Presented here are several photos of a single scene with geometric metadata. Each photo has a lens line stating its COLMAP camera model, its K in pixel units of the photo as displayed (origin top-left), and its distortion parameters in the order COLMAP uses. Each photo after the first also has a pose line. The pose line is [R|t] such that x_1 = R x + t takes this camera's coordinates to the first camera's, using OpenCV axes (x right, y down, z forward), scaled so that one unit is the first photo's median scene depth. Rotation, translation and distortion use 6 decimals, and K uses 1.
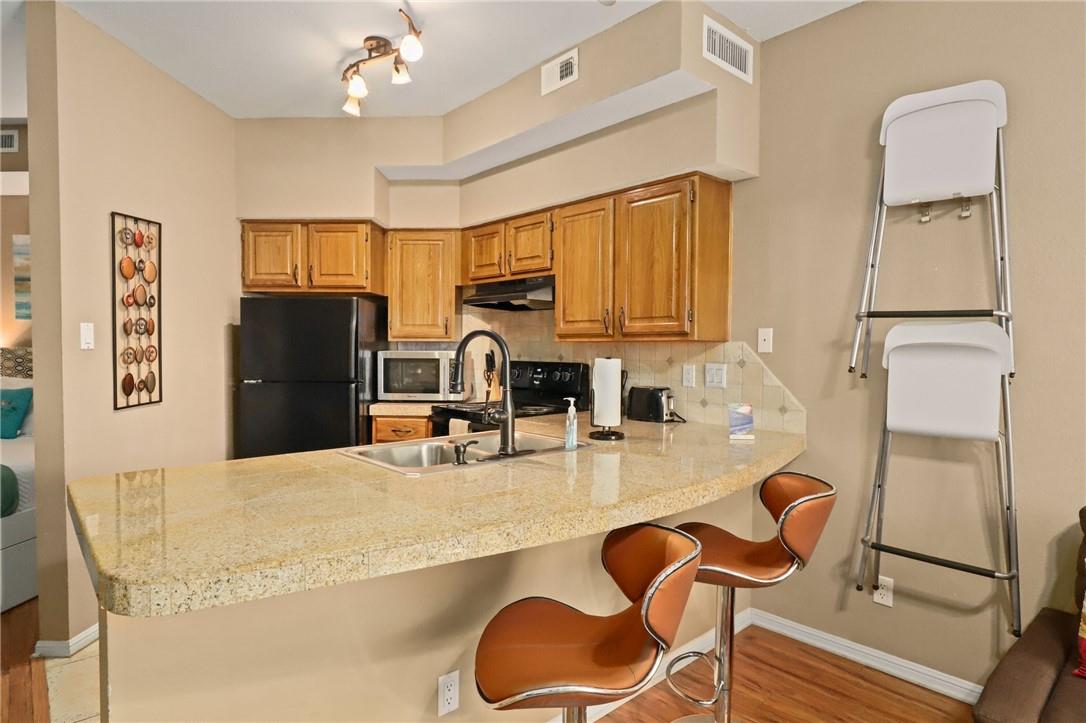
lens RADIAL K [[597.1, 0, 540.8], [0, 597.1, 362.8], [0, 0, 1]] dist [-0.011186, -0.001765]
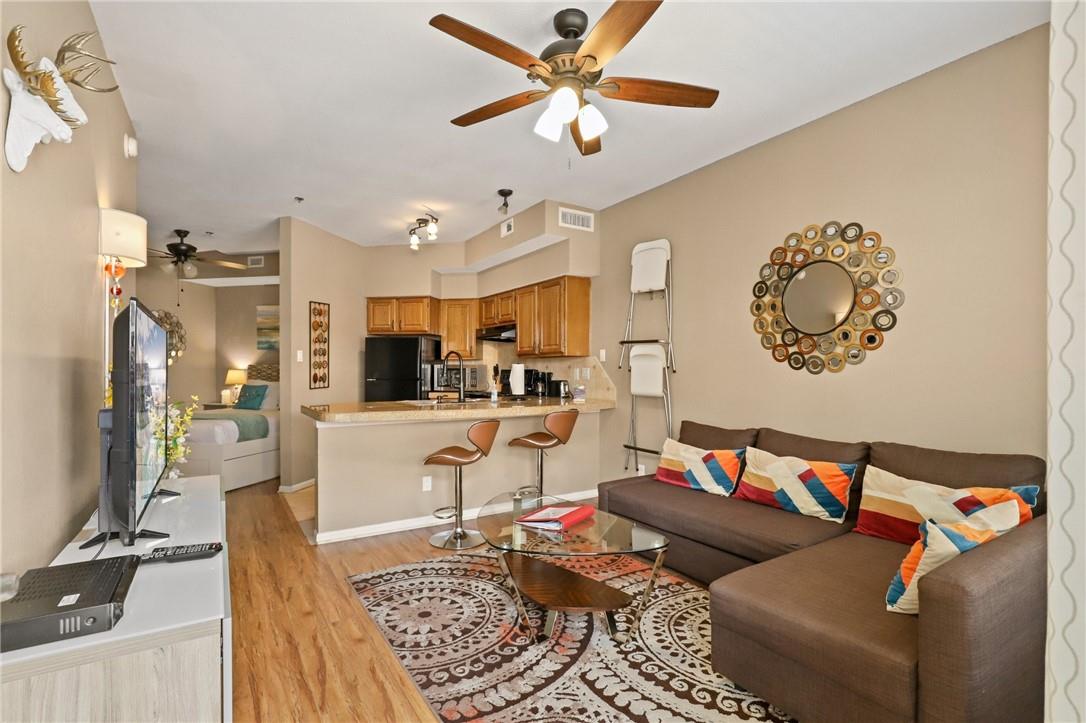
lens RADIAL K [[505.9, 0, 542.8], [0, 505.9, 374.7], [0, 0, 1]] dist [-0.019972, 0.005052]
pose [[0.987774, -0.002315, -0.155877, 0.356905], [-0.001439, 0.999712, -0.023964, 0.056553], [0.155888, 0.023895, 0.987486, -0.593561]]
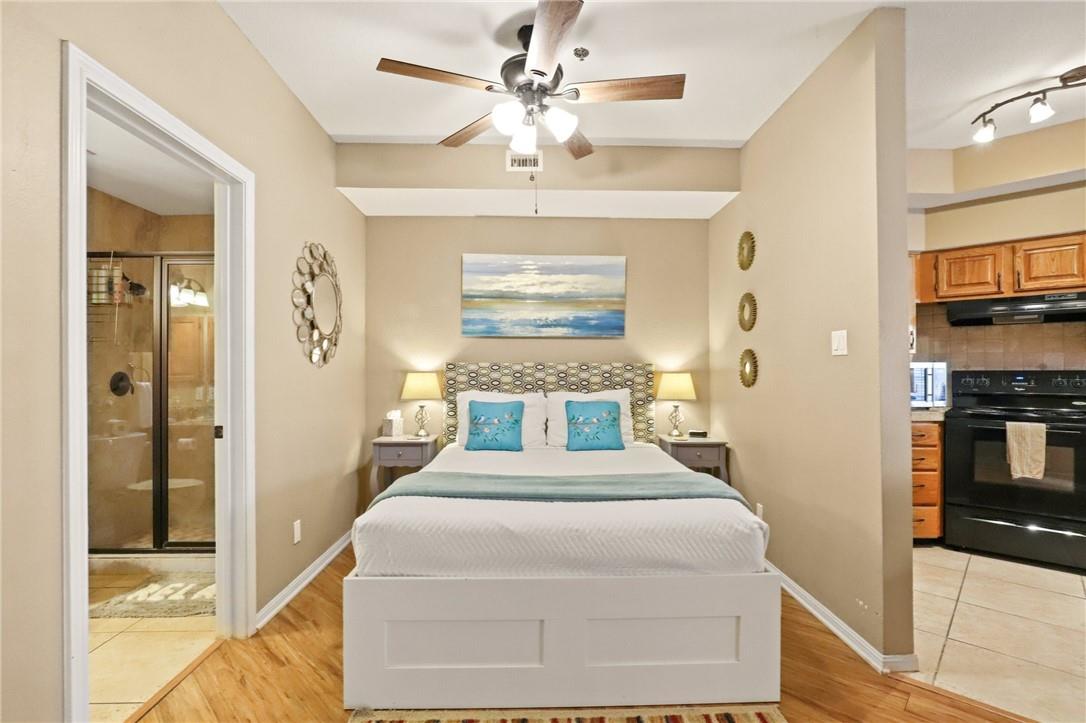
lens RADIAL K [[505.9, 0, 537.4], [0, 505.9, 364.8], [0, 0, 1]] dist [-0.019972, 0.005052]
pose [[0.997352, -0.005950, 0.072483, -1.070063], [0.008856, 0.999166, -0.039849, 0.018137], [-0.072185, 0.040385, 0.996573, 0.152256]]
